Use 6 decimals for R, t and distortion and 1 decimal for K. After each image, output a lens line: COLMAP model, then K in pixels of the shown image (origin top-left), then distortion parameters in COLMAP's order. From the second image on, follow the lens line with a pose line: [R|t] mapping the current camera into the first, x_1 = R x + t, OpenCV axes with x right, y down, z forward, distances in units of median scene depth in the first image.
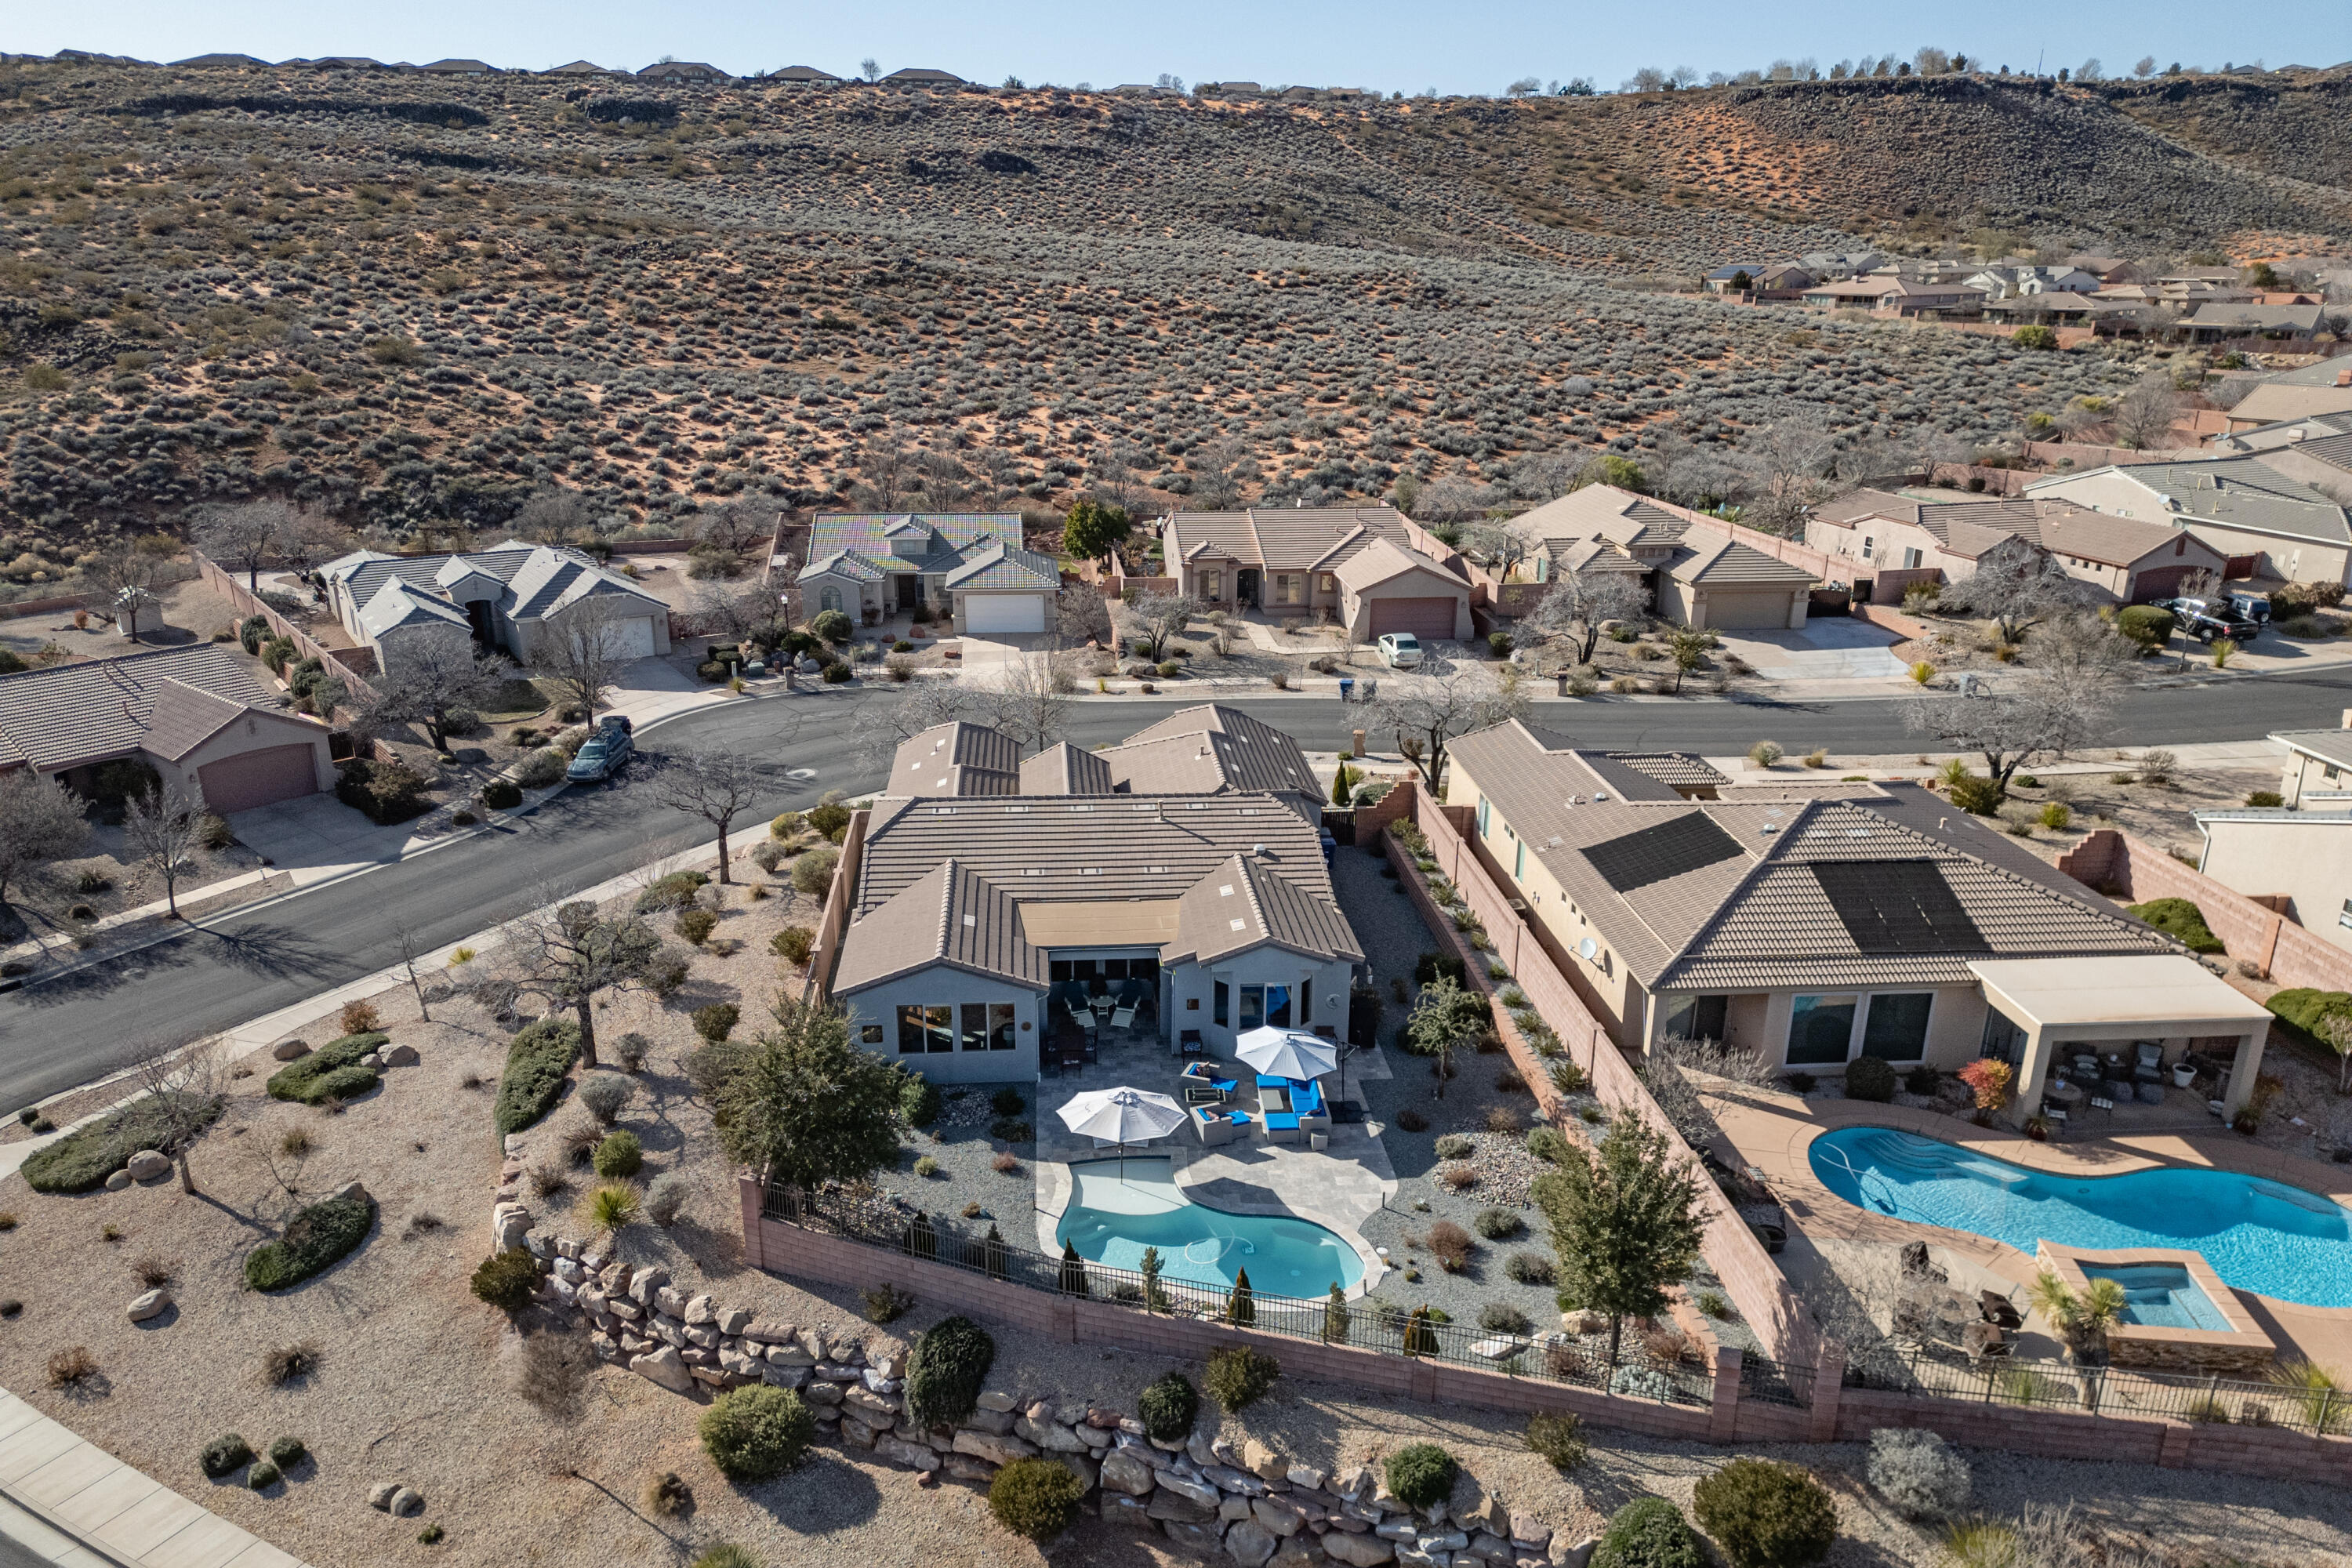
lens RADIAL K [[1649.9, 0, 1179.5], [0, 1649.9, 818.4], [0, 0, 1]] dist [0.075467, -0.073720]
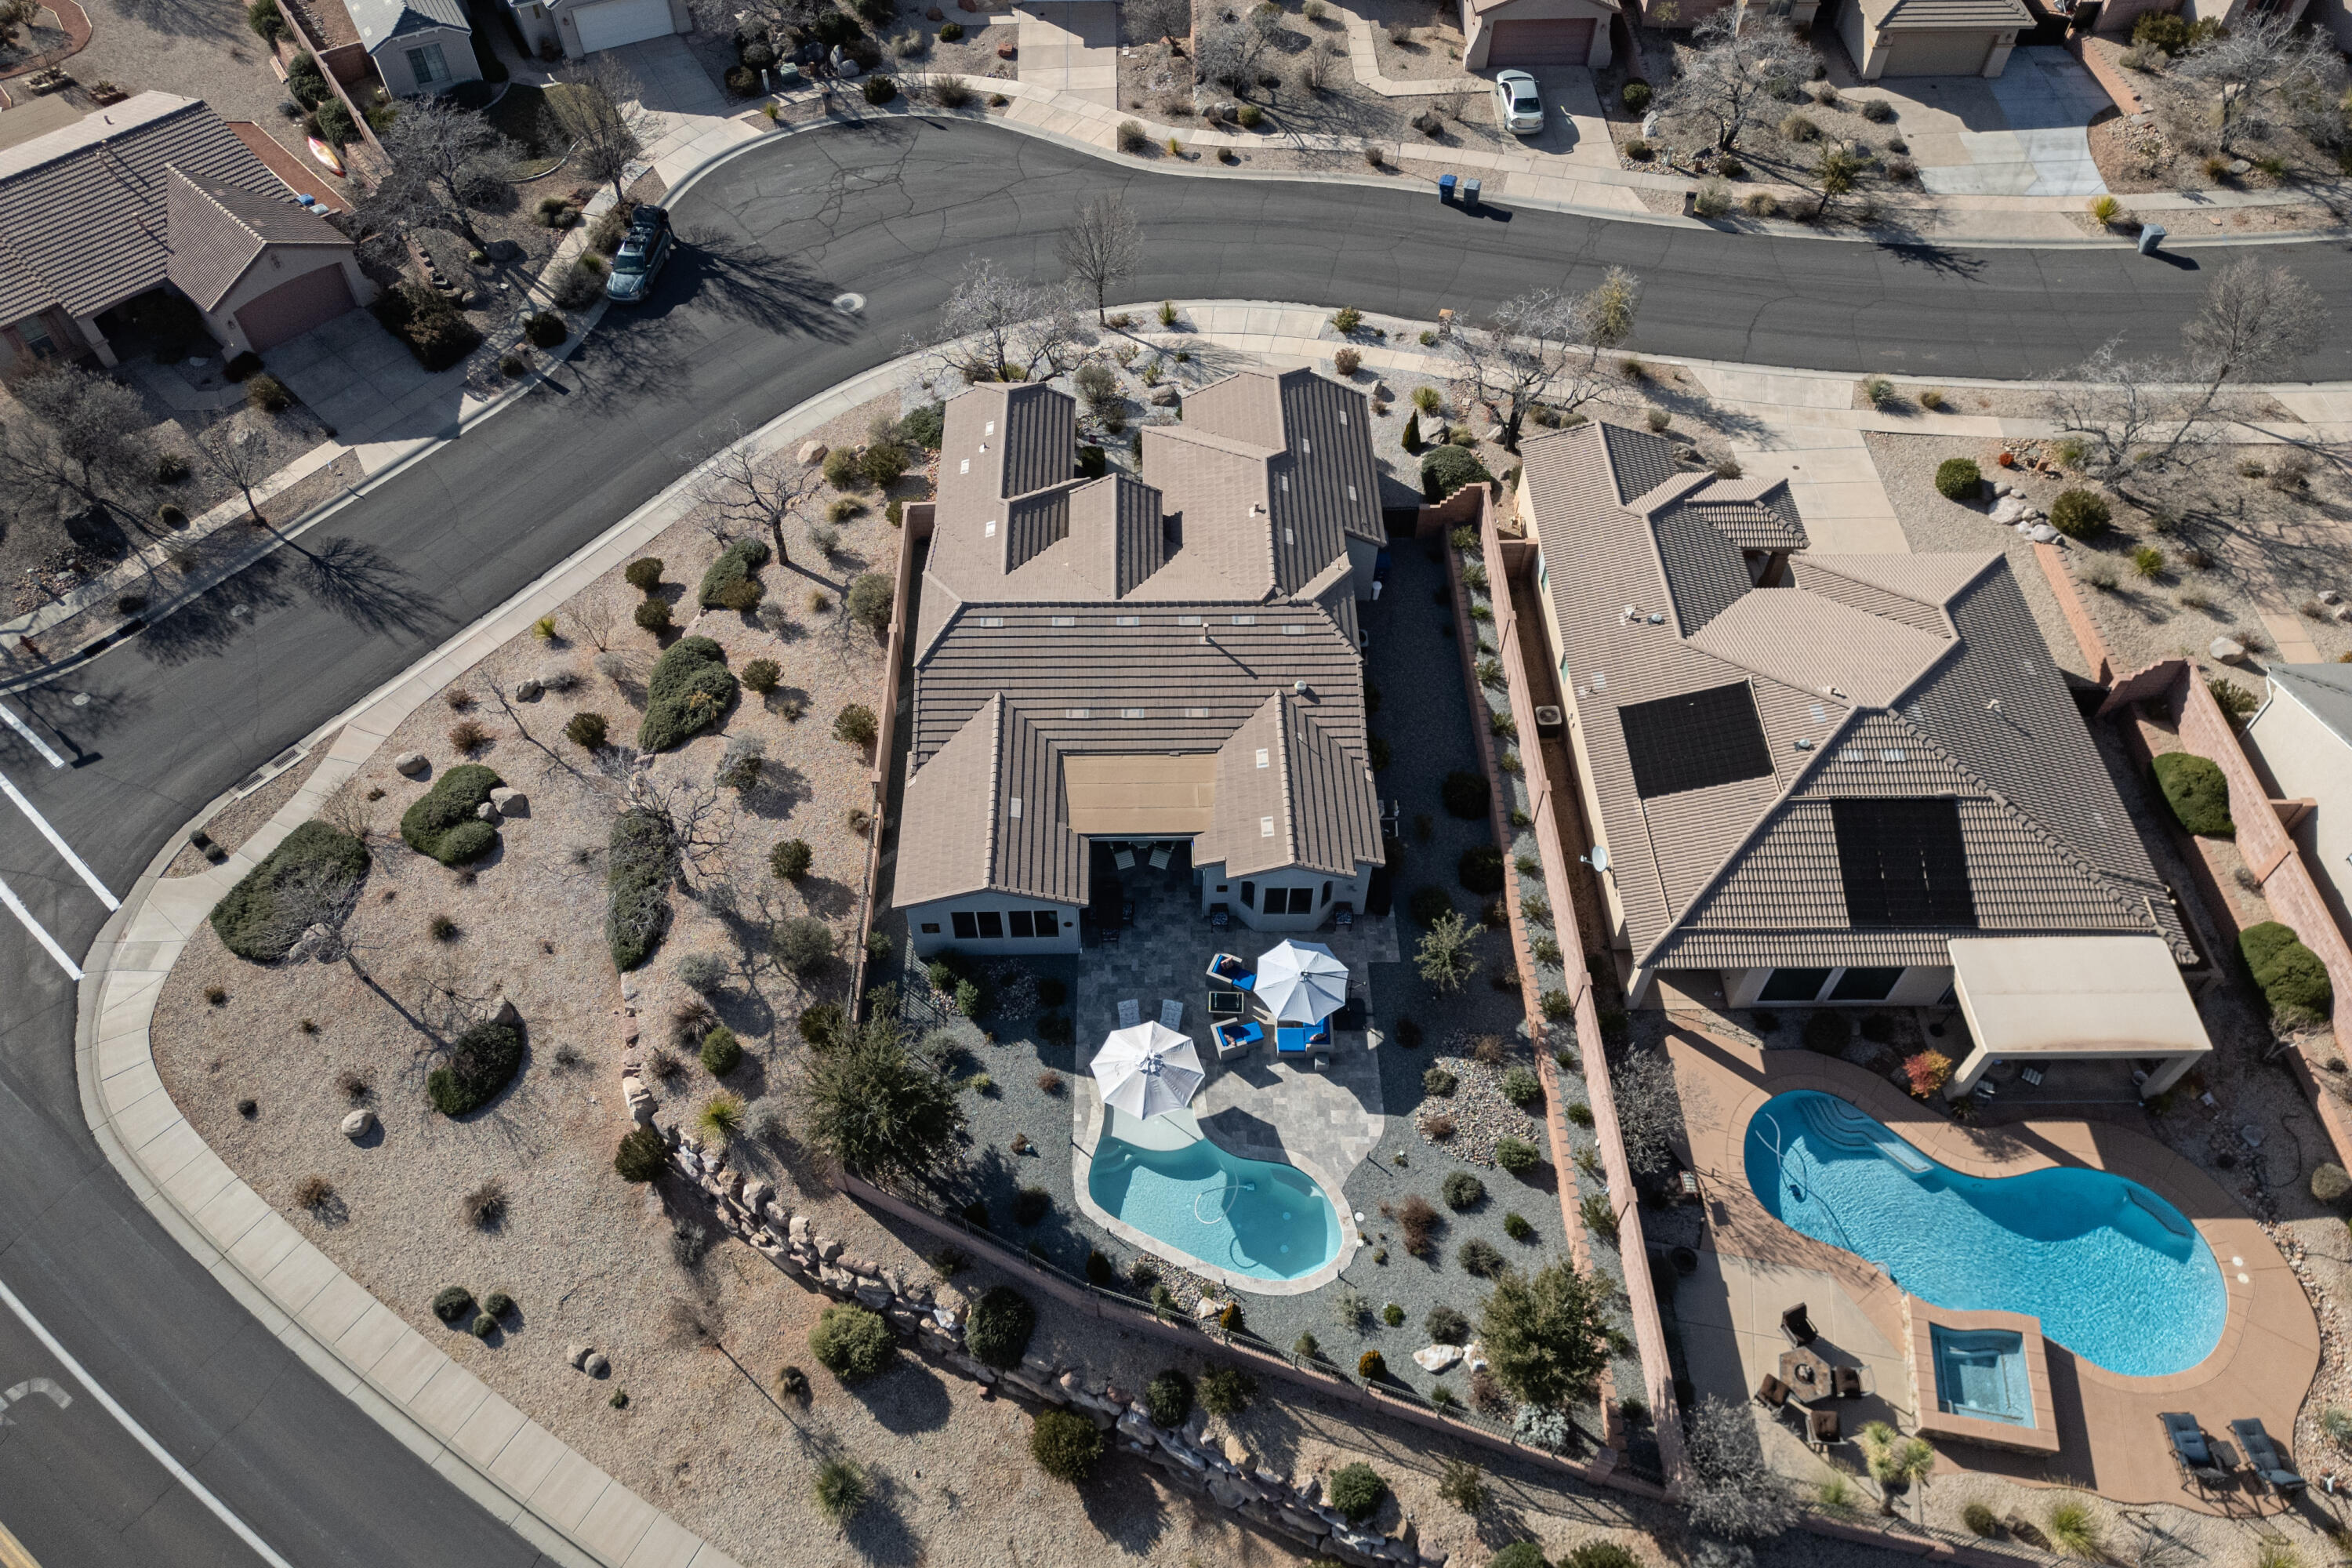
lens RADIAL K [[1661.3, 0, 1181.1], [0, 1661.3, 742.0], [0, 0, 1]] dist [0.073256, -0.071118]
pose [[0.997762, 0.051763, -0.042333, 0.022170], [-0.021772, 0.850051, 0.526249, -0.540634], [0.063226, -0.524150, 0.849276, 0.121307]]
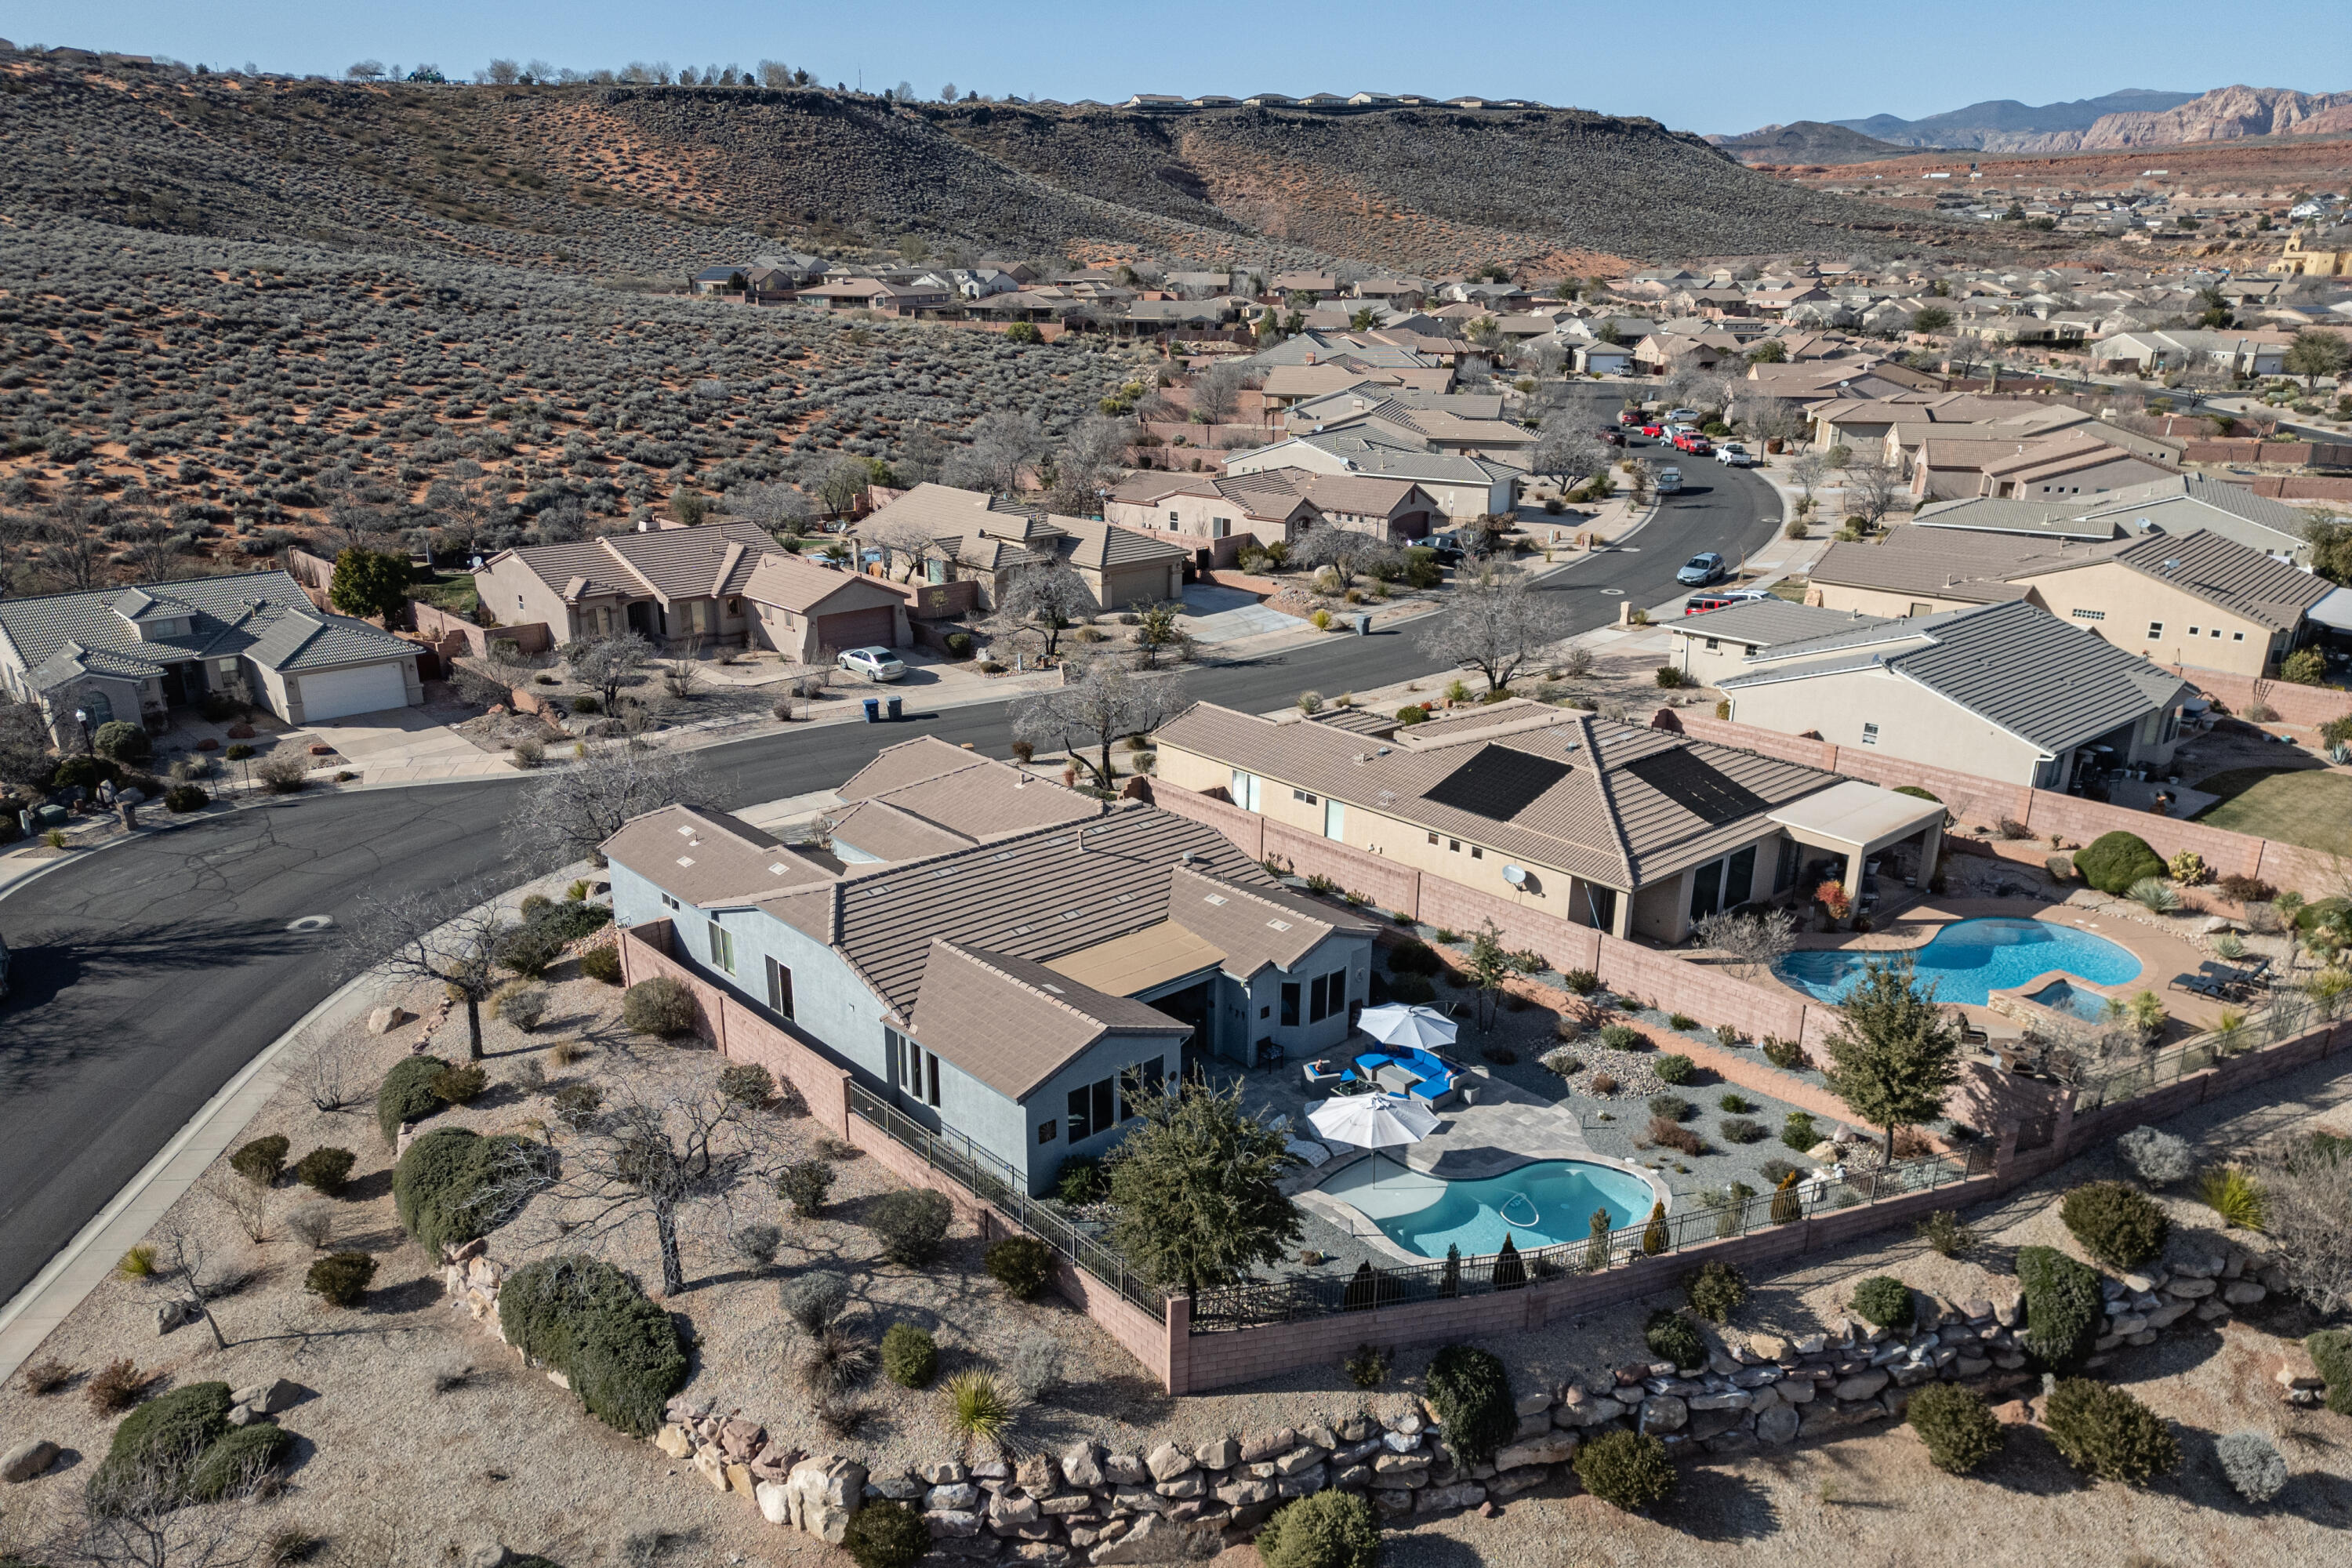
lens RADIAL K [[1649.9, 0, 1179.5], [0, 1649.9, 818.4], [0, 0, 1]] dist [0.075467, -0.073720]
pose [[0.797030, -0.195645, 0.571372, -0.579975], [0.195411, 0.978725, 0.062541, -0.075130], [-0.571452, 0.061805, 0.818305, 0.201927]]
